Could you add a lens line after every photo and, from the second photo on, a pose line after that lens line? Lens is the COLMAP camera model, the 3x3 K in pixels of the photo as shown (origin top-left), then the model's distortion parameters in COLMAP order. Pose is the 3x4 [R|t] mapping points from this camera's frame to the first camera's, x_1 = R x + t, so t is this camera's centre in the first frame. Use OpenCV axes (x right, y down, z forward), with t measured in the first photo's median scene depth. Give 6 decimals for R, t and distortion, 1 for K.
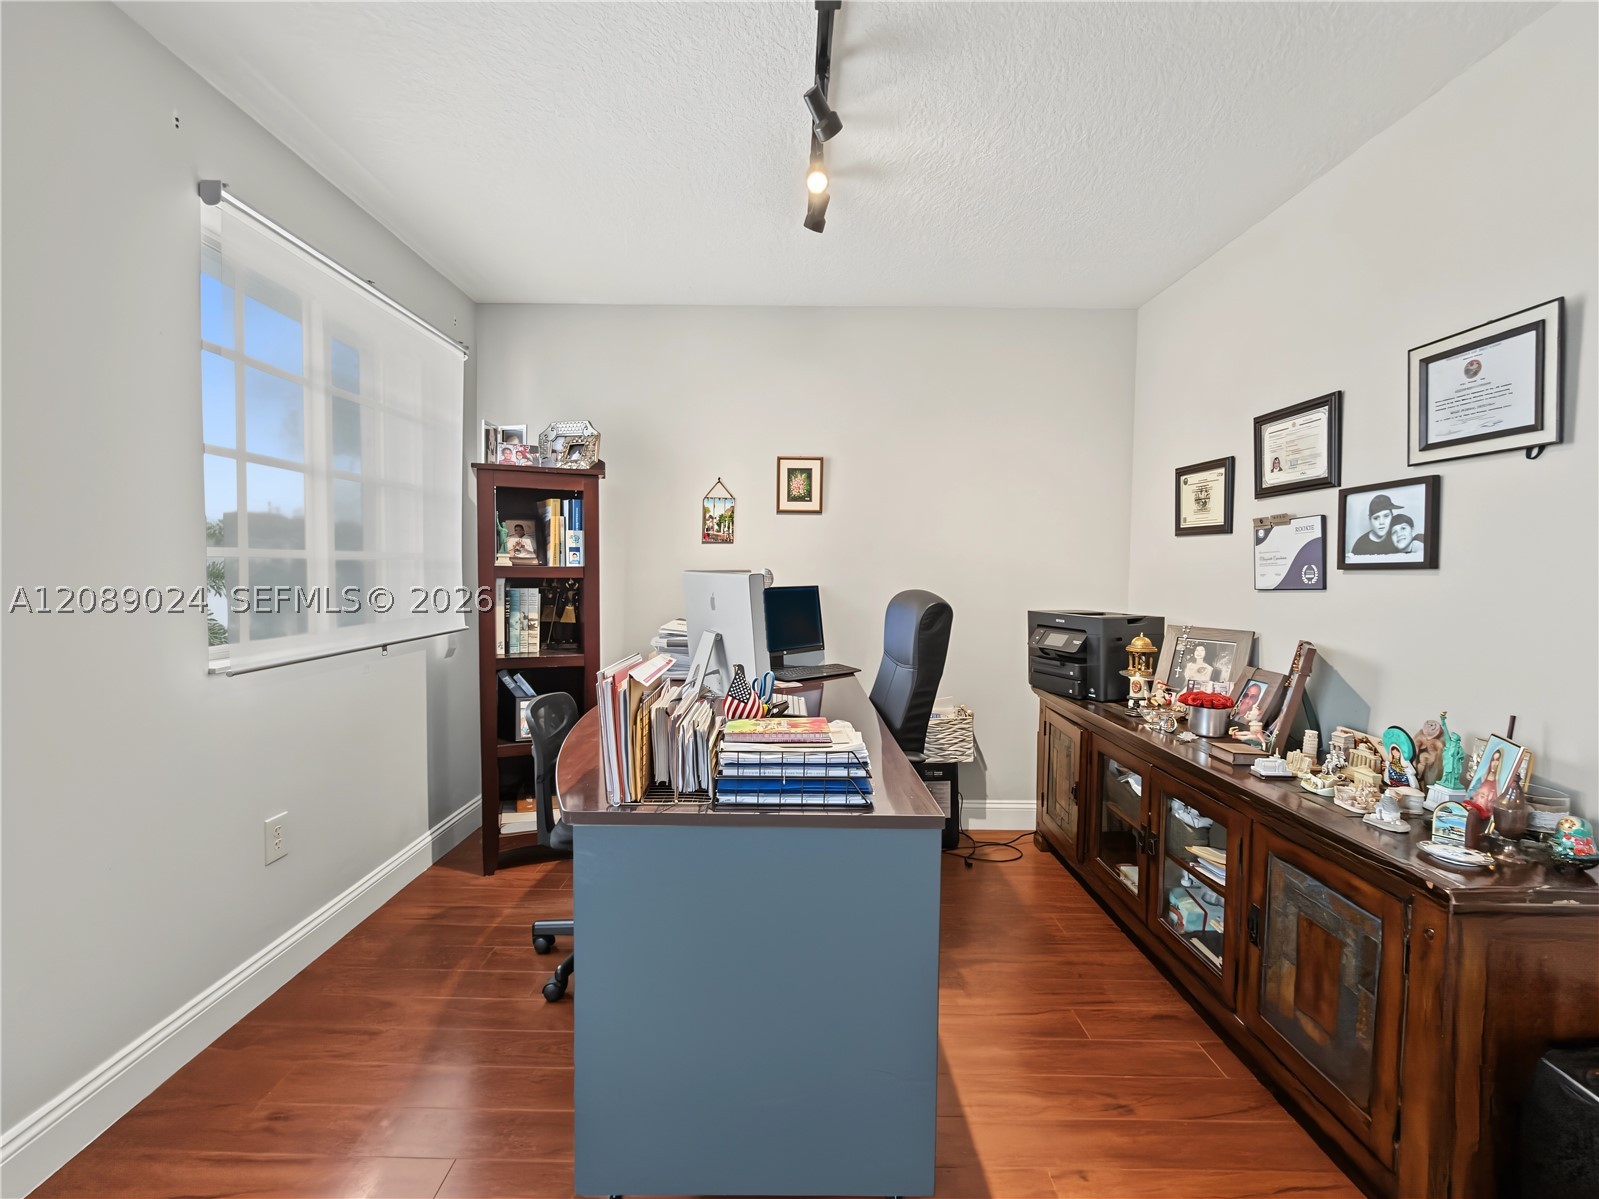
lens RADIAL K [[661.8, 0, 772.9], [0, 661.8, 591.4], [0, 0, 1]] dist [-0.005834, 0.001017]
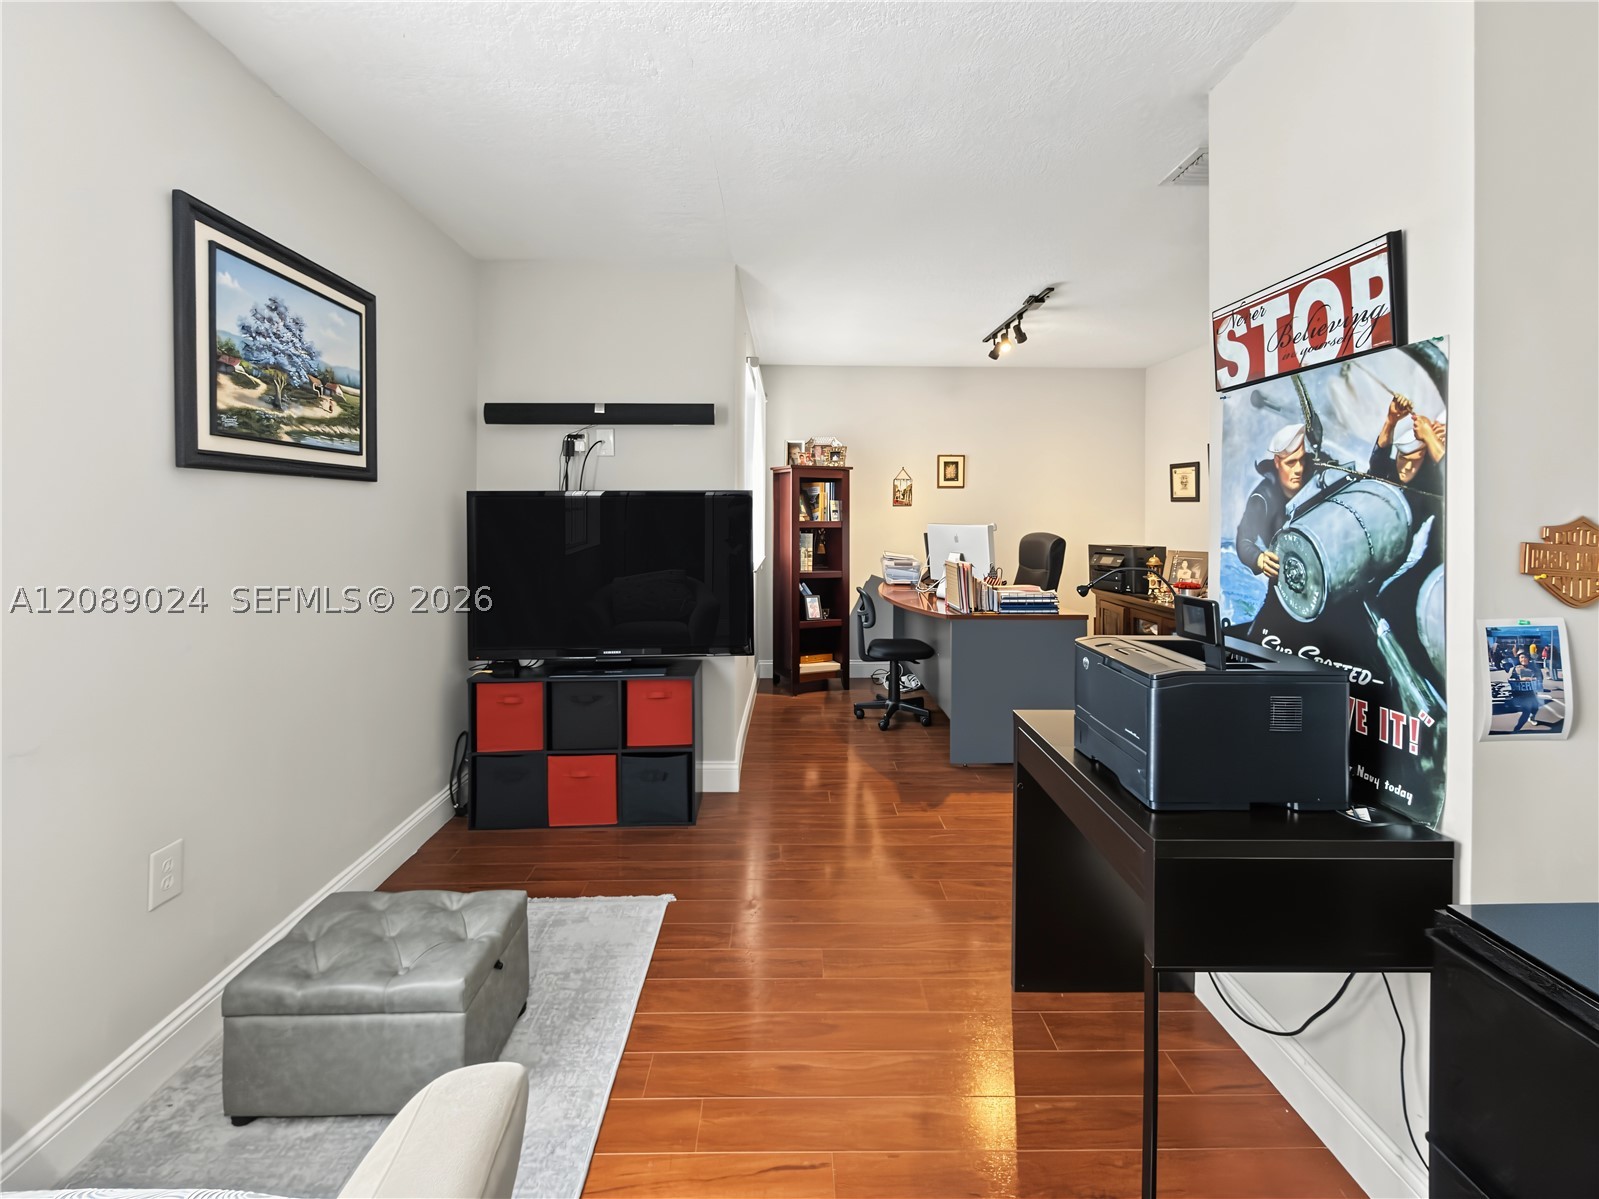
lens RADIAL K [[661.8, 0, 798.8], [0, 661.8, 510.4], [0, 0, 1]] dist [-0.005834, 0.001017]
pose [[0.999650, -0.006330, 0.025695, -0.471572], [0.007391, 0.999116, -0.041391, 0.006804], [-0.025411, 0.041566, 0.998813, -0.808044]]
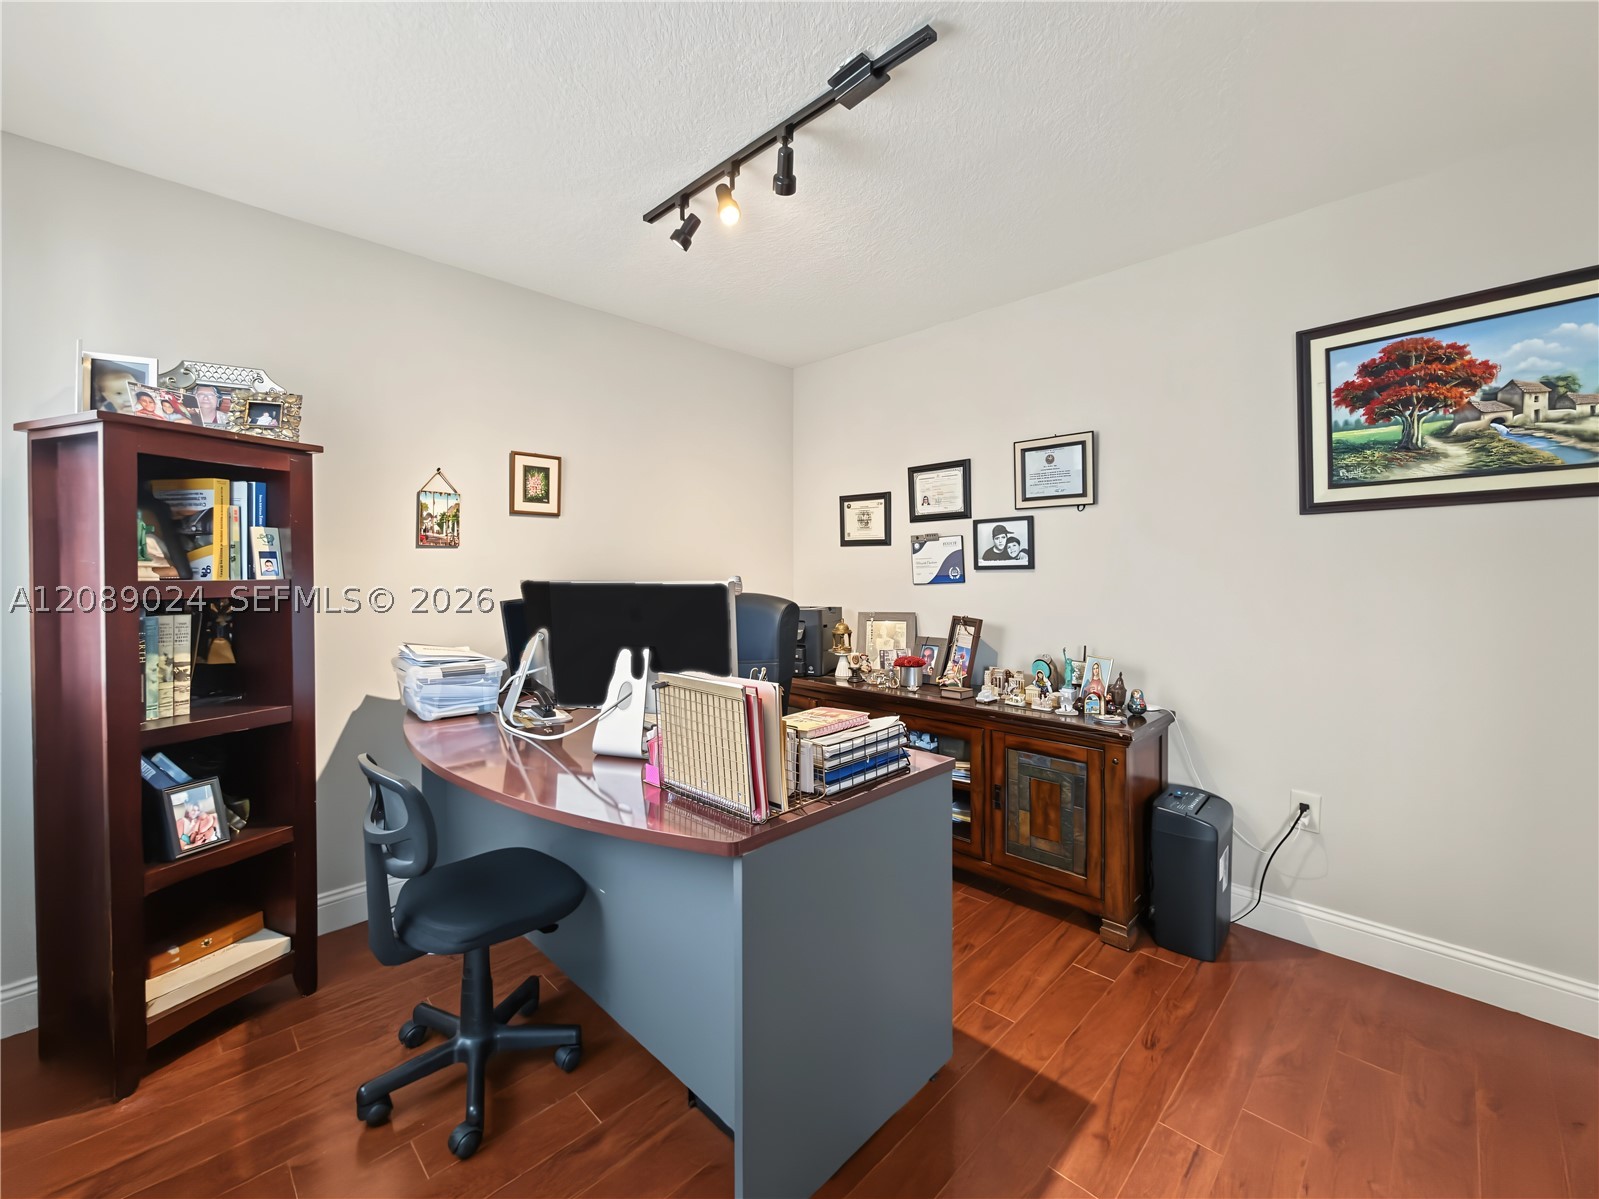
lens RADIAL K [[661.8, 0, 802.2], [0, 661.8, 573.9], [0, 0, 1]] dist [-0.005834, 0.001017]
pose [[0.698013, -0.017186, 0.715879, -0.430393], [0.039928, 0.999091, -0.014947, -0.011763], [-0.714971, 0.039017, 0.698065, 0.129661]]
